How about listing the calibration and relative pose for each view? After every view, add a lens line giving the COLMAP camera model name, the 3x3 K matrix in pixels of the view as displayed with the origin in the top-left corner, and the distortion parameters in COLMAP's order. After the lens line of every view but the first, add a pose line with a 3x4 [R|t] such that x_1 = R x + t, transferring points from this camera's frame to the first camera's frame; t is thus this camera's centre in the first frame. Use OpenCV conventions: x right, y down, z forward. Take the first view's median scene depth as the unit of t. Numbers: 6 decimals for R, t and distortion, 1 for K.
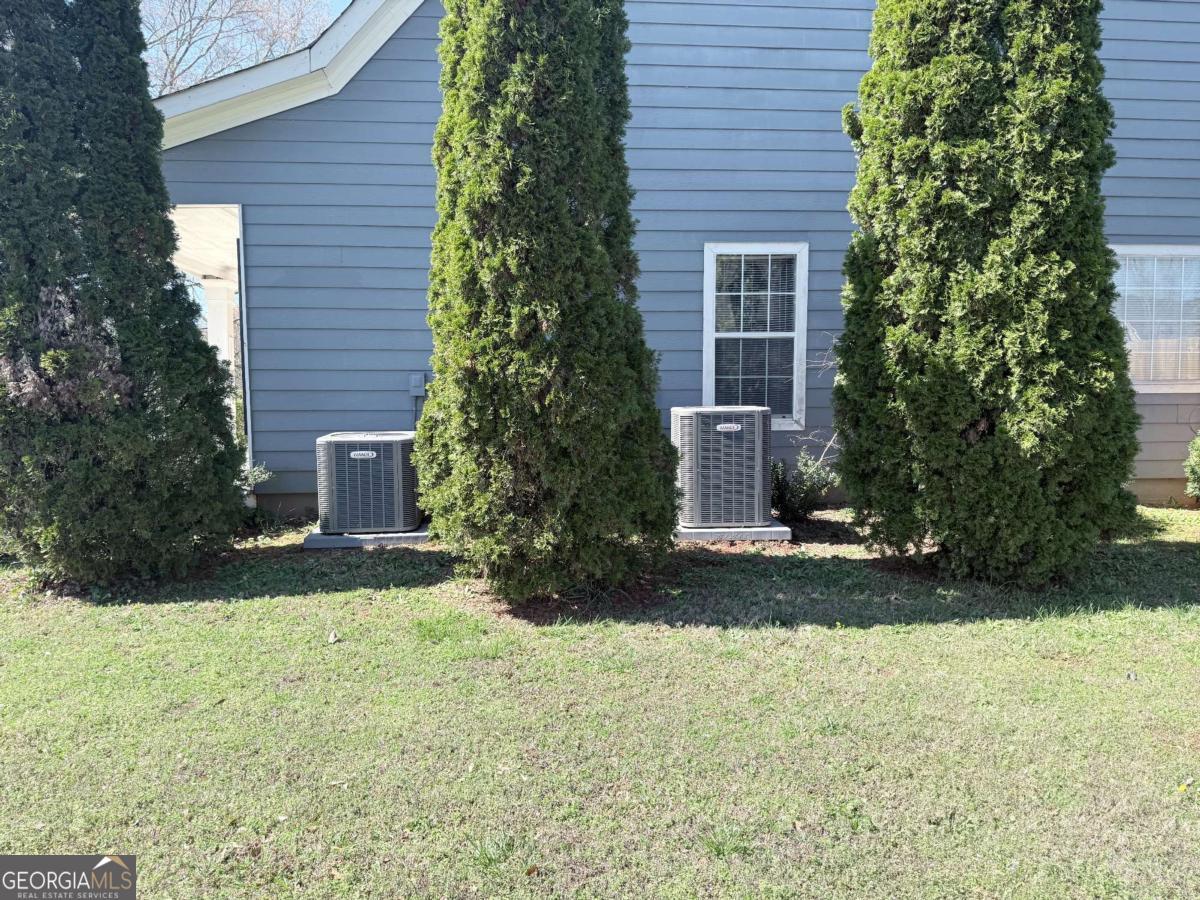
lens RADIAL K [[832.7, 0, 610.4], [0, 832.7, 451.0], [0, 0, 1]] dist [0.061097, -0.104083]
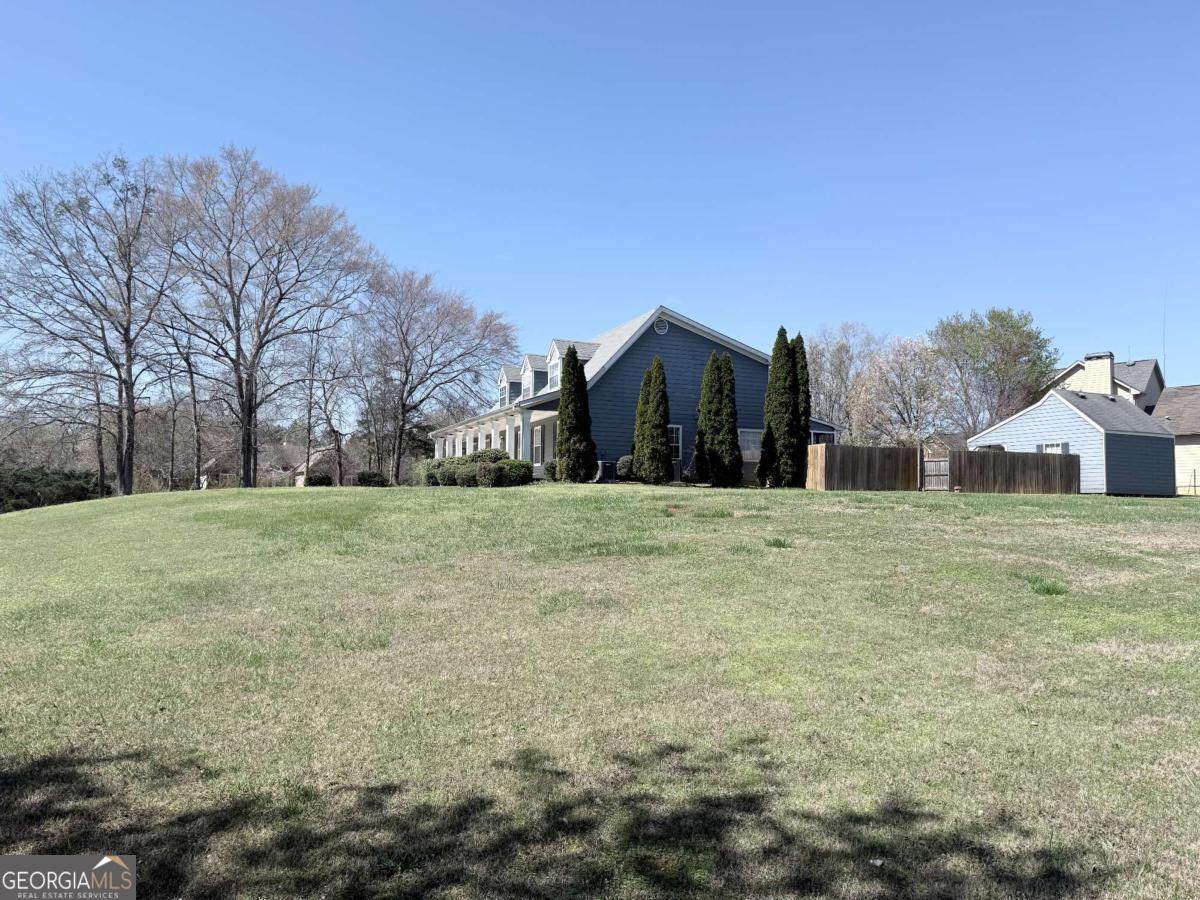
lens RADIAL K [[832.7, 0, 612.9], [0, 832.7, 439.9], [0, 0, 1]] dist [0.061097, -0.104083]
pose [[0.948071, 0.043804, 0.315028, -2.302787], [0.001833, 0.989702, -0.143133, 0.713416], [-0.318054, 0.136277, 0.938227, -4.649128]]
